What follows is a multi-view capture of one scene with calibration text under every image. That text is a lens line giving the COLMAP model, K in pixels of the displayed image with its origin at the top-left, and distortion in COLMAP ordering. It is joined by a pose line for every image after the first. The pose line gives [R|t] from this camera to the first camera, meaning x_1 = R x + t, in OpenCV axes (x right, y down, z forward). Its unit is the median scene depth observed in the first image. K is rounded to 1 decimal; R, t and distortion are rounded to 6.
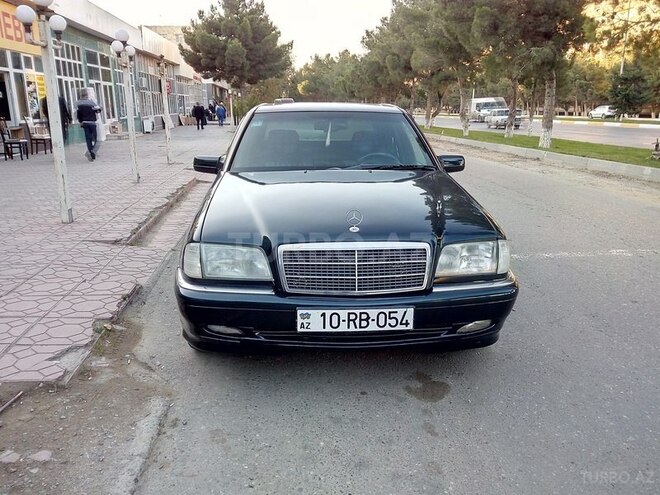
lens RADIAL K [[543.5, 0, 330.0], [0, 543.5, 247.5], [0, 0, 1]] dist [0.055524, -0.089831]
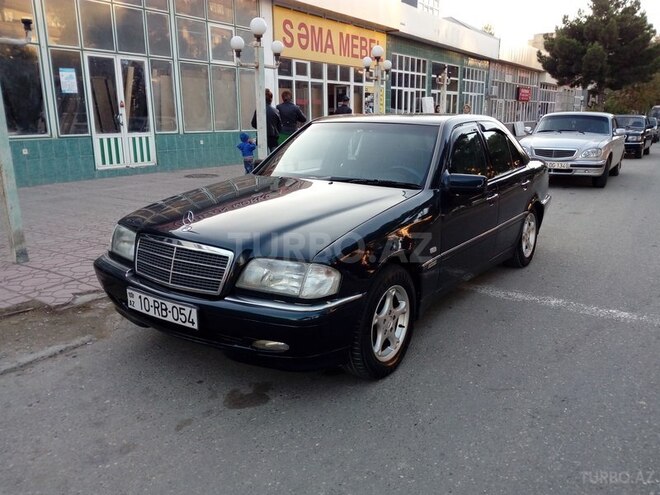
lens RADIAL K [[535.8, 0, 335.4], [0, 535.8, 248.5], [0, 0, 1]] dist [0.060243, -0.106806]
pose [[0.788528, 0.155637, -0.594980, 0.150457], [-0.159816, 0.986068, 0.046134, -0.014996], [0.593871, 0.058709, 0.802416, 0.048892]]
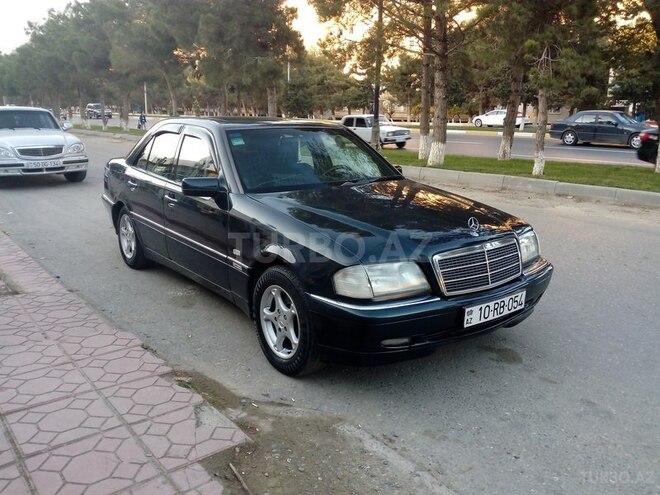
lens RADIAL K [[543.5, 0, 330.0], [0, 543.5, 247.5], [0, 0, 1]] dist [0.055524, -0.089831]
pose [[0.835441, -0.129543, 0.534094, -0.137653], [0.129373, 0.990869, 0.037964, -0.014555], [-0.534135, 0.037380, 0.844572, 0.026283]]
